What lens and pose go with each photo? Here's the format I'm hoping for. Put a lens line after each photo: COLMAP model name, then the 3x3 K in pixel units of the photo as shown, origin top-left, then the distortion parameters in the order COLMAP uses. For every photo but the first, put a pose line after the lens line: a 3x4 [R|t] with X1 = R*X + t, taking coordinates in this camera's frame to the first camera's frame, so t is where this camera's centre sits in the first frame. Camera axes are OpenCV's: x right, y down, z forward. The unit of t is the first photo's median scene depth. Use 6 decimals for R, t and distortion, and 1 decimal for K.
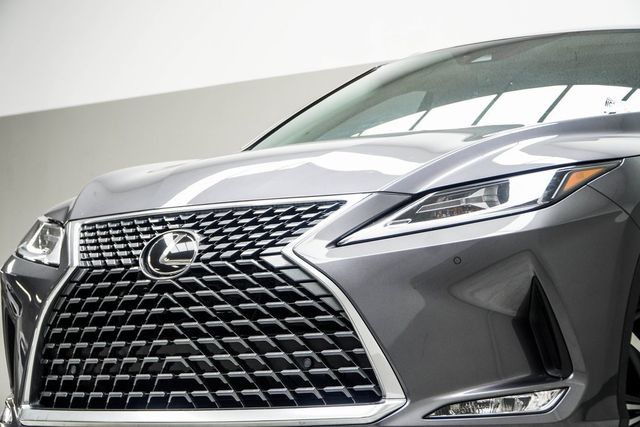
lens RADIAL K [[1883.4, 0, 323.5], [0, 1883.4, 210.7], [0, 0, 1]] dist [-0.599101, 0.000000]
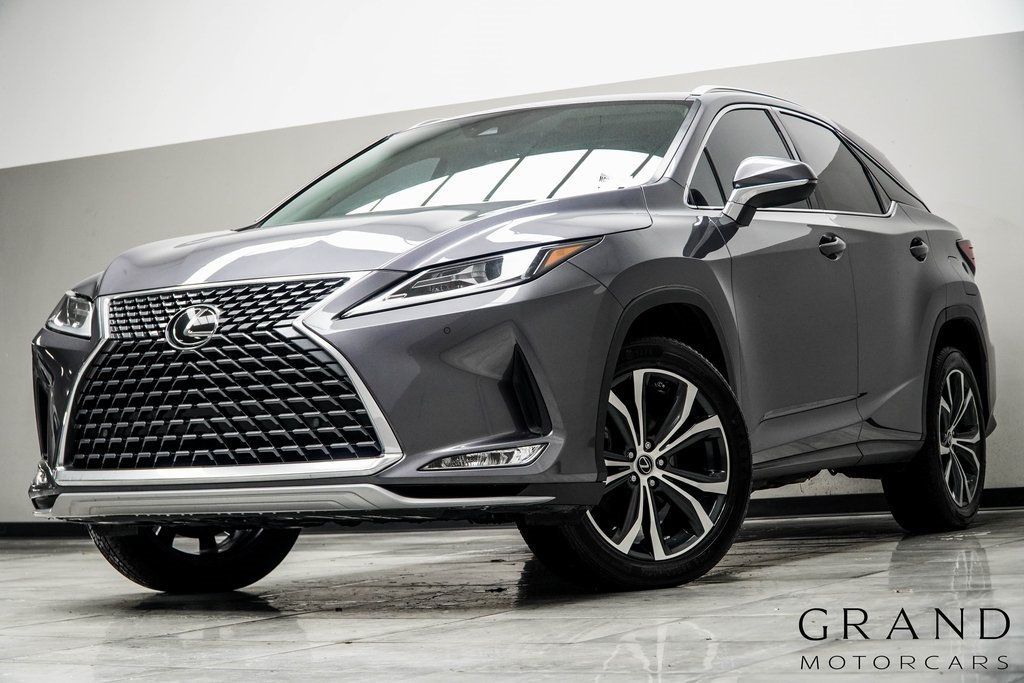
lens RADIAL K [[2225.1, 0, 513.6], [0, 2225.1, 341.2], [0, 0, 1]] dist [-0.260705, 0.000000]
pose [[0.997974, -0.009387, 0.062925, 0.025760], [0.007029, 0.999269, 0.037583, -0.016554], [-0.063231, -0.037064, 0.997310, -0.328261]]
